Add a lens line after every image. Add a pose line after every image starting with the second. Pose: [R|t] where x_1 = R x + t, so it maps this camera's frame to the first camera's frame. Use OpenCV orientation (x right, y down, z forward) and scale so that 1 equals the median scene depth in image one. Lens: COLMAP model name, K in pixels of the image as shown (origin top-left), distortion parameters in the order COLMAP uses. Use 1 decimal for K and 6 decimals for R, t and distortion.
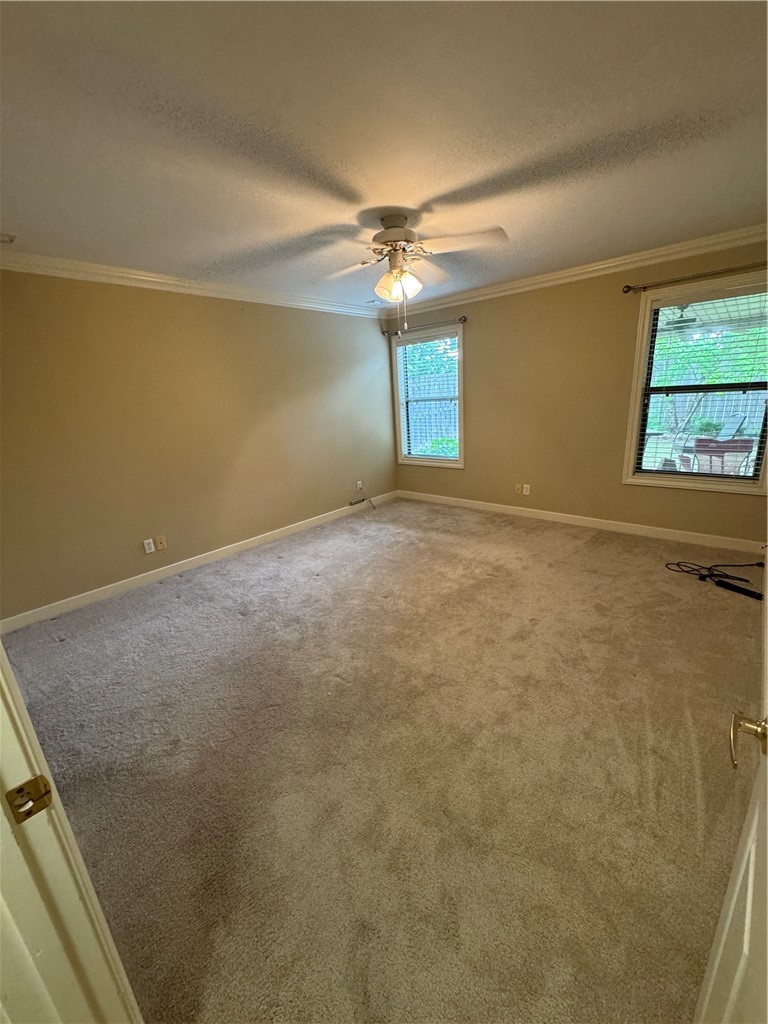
lens RADIAL K [[408.8, 0, 384.4], [0, 408.8, 512.3], [0, 0, 1]] dist [-0.002770, 0.000492]
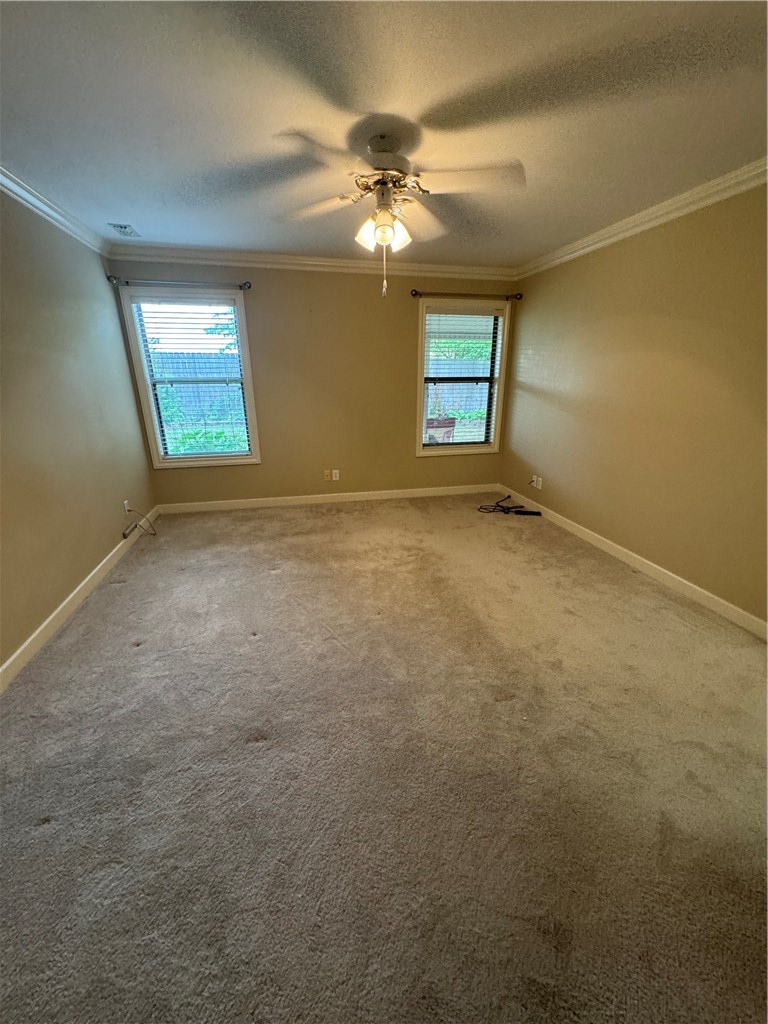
lens RADIAL K [[408.8, 0, 383.5], [0, 408.8, 512.3], [0, 0, 1]] dist [-0.002770, 0.000492]
pose [[0.576808, -0.207004, 0.790217, -0.421872], [0.198590, 0.973872, 0.110157, -0.057359], [-0.792373, 0.093390, 0.602846, 0.328676]]
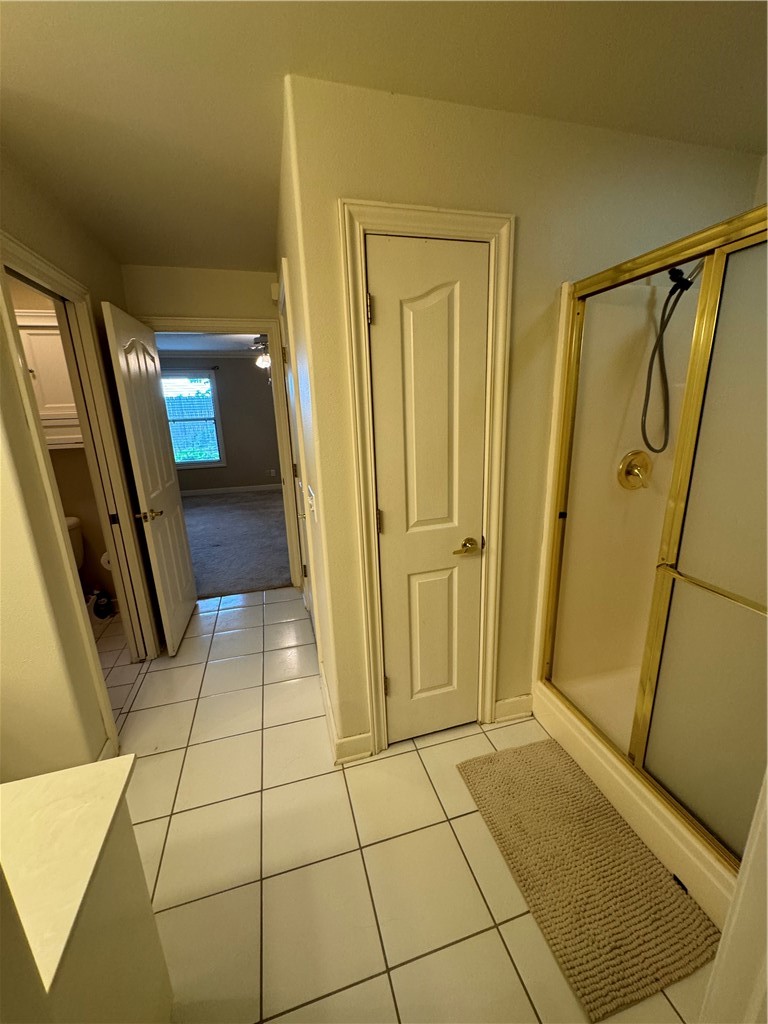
lens RADIAL K [[408.8, 0, 385.2], [0, 408.8, 512.1], [0, 0, 1]] dist [-0.002770, 0.000492]
pose [[0.538055, -0.169566, 0.825678, -0.856476], [0.233830, 0.971138, 0.047063, 0.134122], [-0.809827, 0.167746, 0.562175, -0.292516]]
